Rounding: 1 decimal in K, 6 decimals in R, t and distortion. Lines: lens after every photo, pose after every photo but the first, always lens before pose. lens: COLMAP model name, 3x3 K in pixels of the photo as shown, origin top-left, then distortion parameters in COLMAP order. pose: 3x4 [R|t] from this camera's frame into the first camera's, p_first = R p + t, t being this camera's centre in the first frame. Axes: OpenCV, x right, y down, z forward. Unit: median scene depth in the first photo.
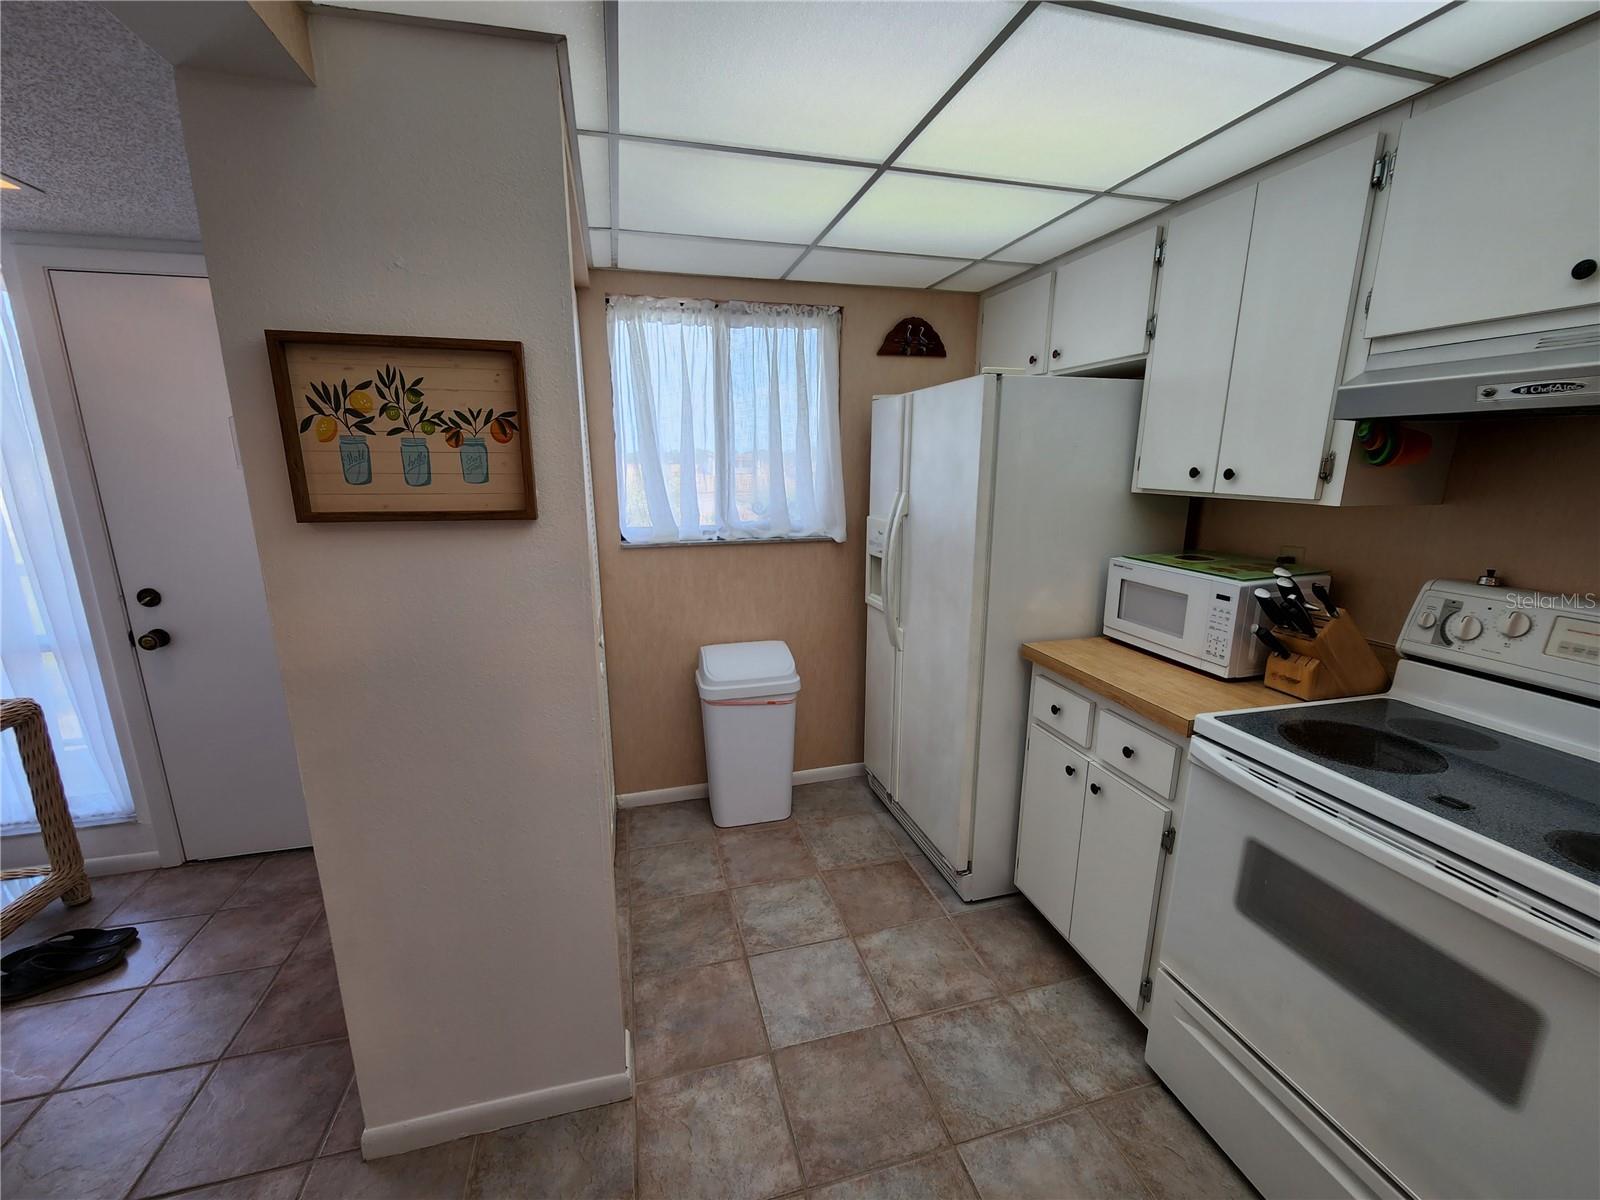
lens RADIAL K [[657.7, 0, 799.6], [0, 657.7, 607.0], [0, 0, 1]] dist [-0.001850, -0.000882]
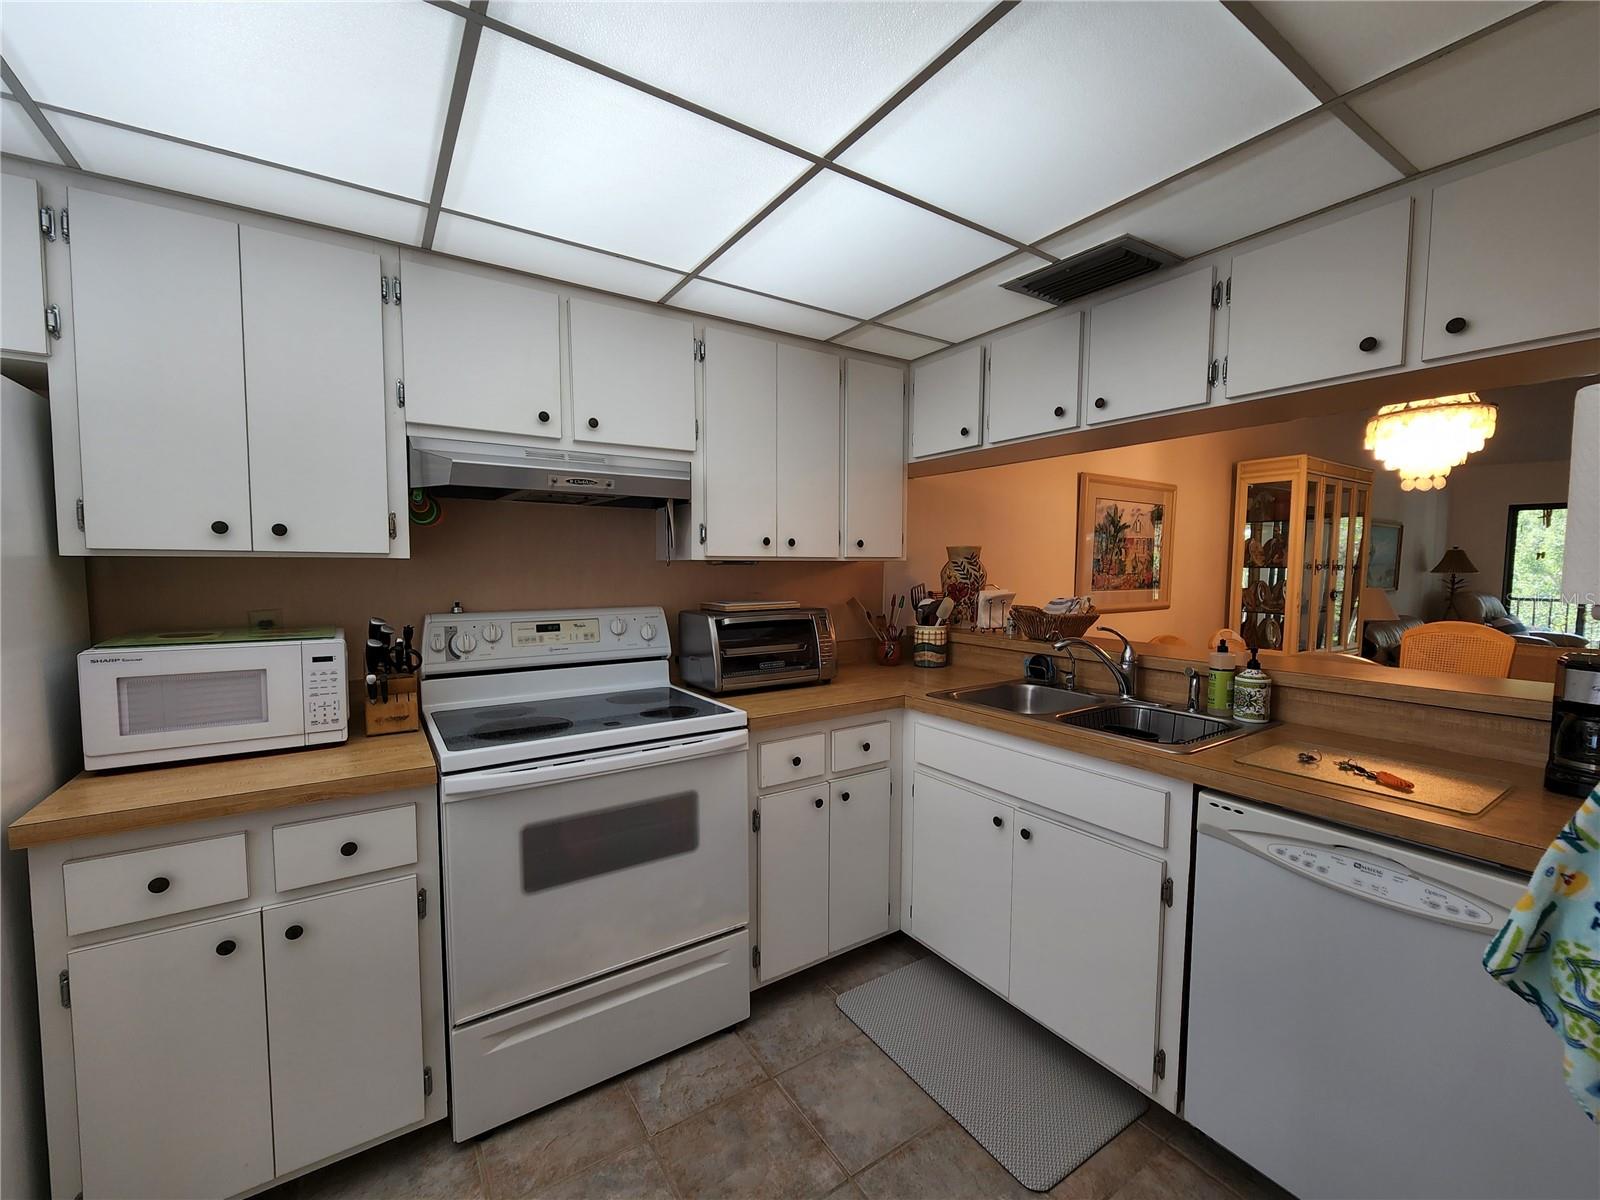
lens RADIAL K [[657.7, 0, 799.6], [0, 657.7, 607.0], [0, 0, 1]] dist [-0.001850, -0.000882]
pose [[-0.318960, -0.062208, 0.945725, -0.468256], [0.204977, 0.969700, 0.132917, -0.073982], [-0.925337, 0.236247, -0.296544, 0.653564]]
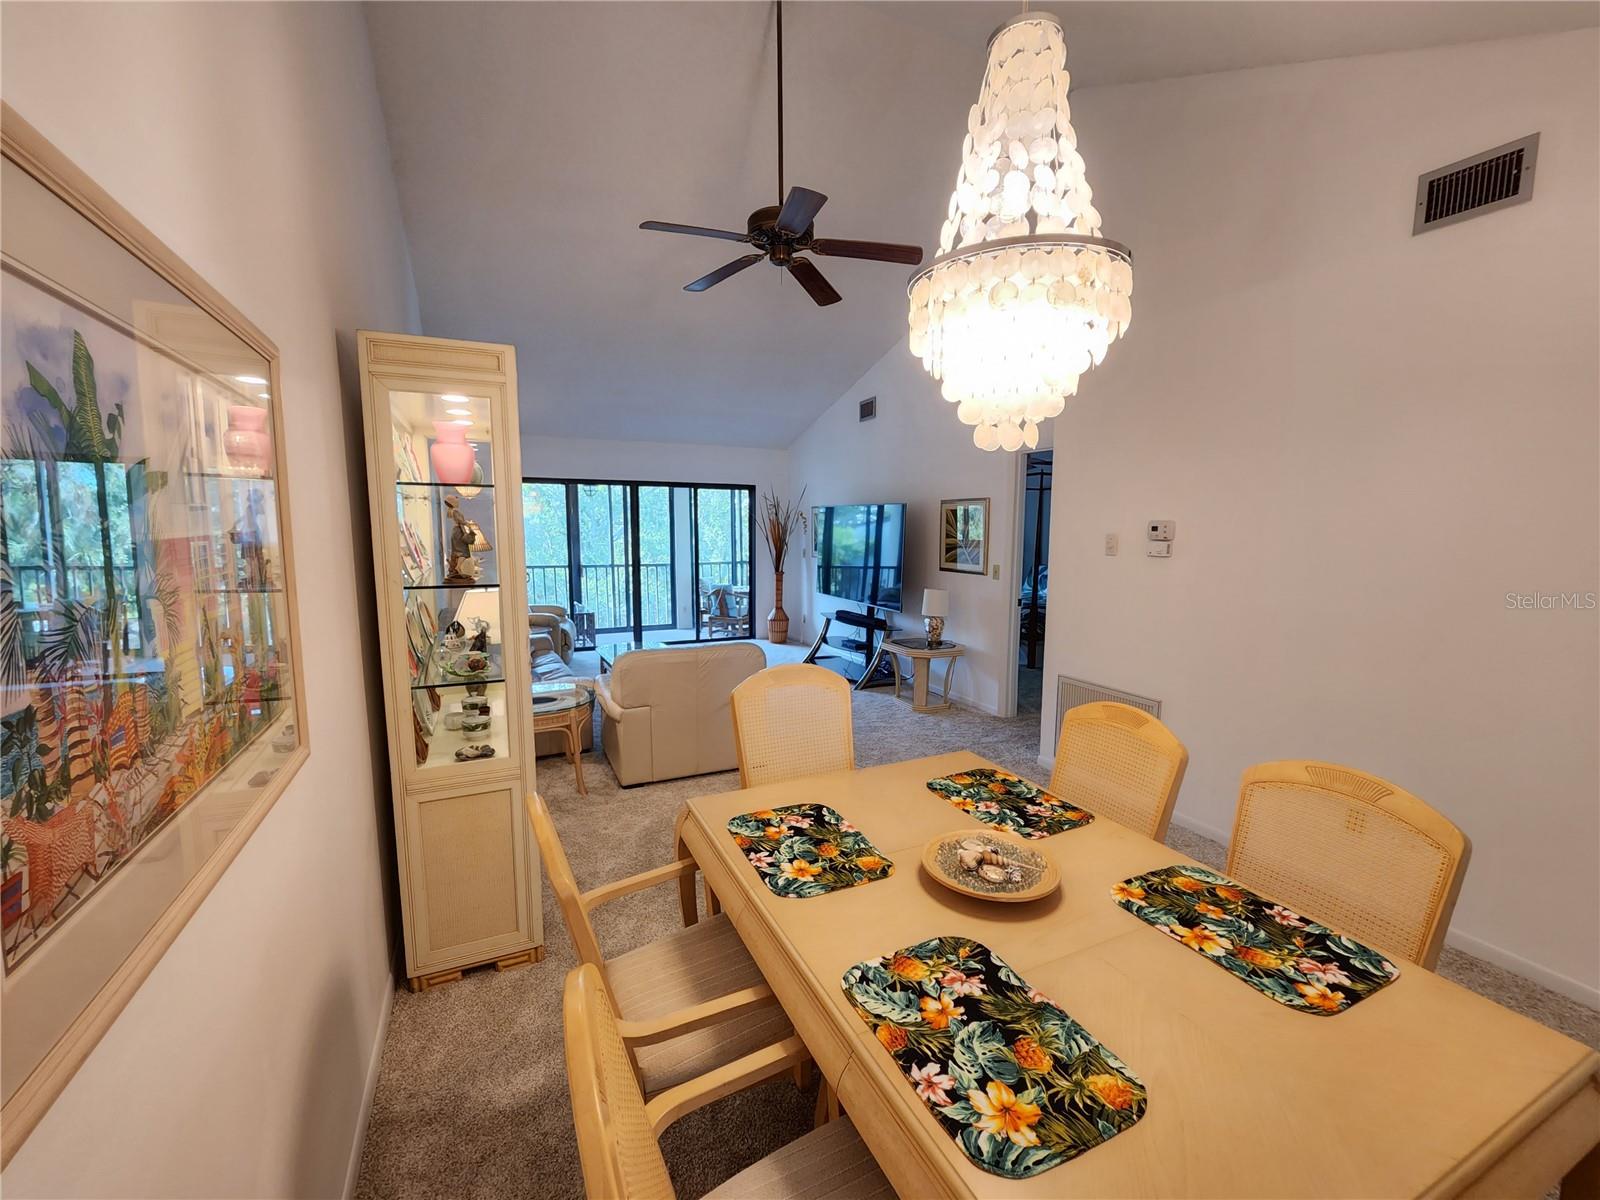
lens RADIAL K [[657.7, 0, 799.6], [0, 657.7, 607.0], [0, 0, 1]] dist [-0.001850, -0.000882]
pose [[-0.983754, 0.022647, -0.178088, 1.162079], [-0.039190, 0.940994, 0.336148, 0.128227], [0.175192, 0.337666, -0.924819, -0.777396]]
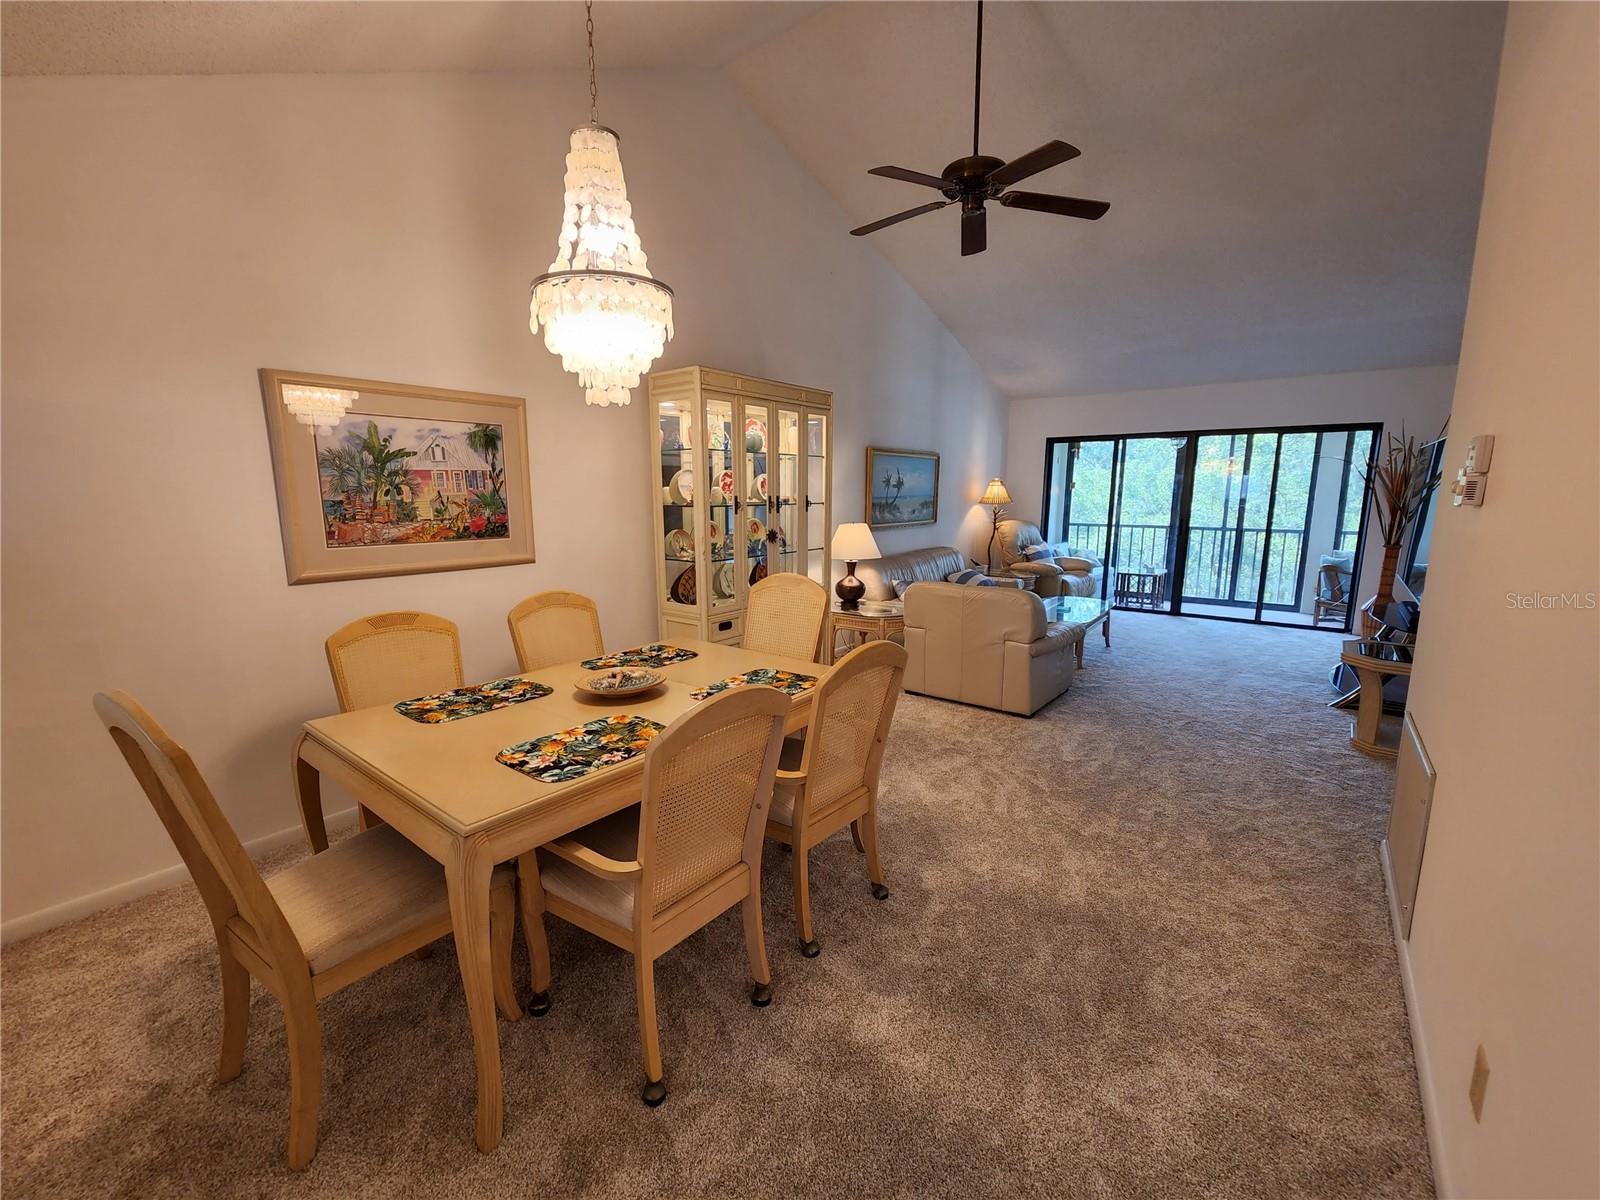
lens RADIAL K [[659.3, 0, 802.4], [0, 659.3, 607.6], [0, 0, 1]] dist [-0.001249, -0.000457]
pose [[-0.605850, -0.134330, 0.784156, -0.587732], [0.178719, 0.937472, 0.298674, 0.267940], [-0.775245, 0.321095, -0.543960, -1.047065]]
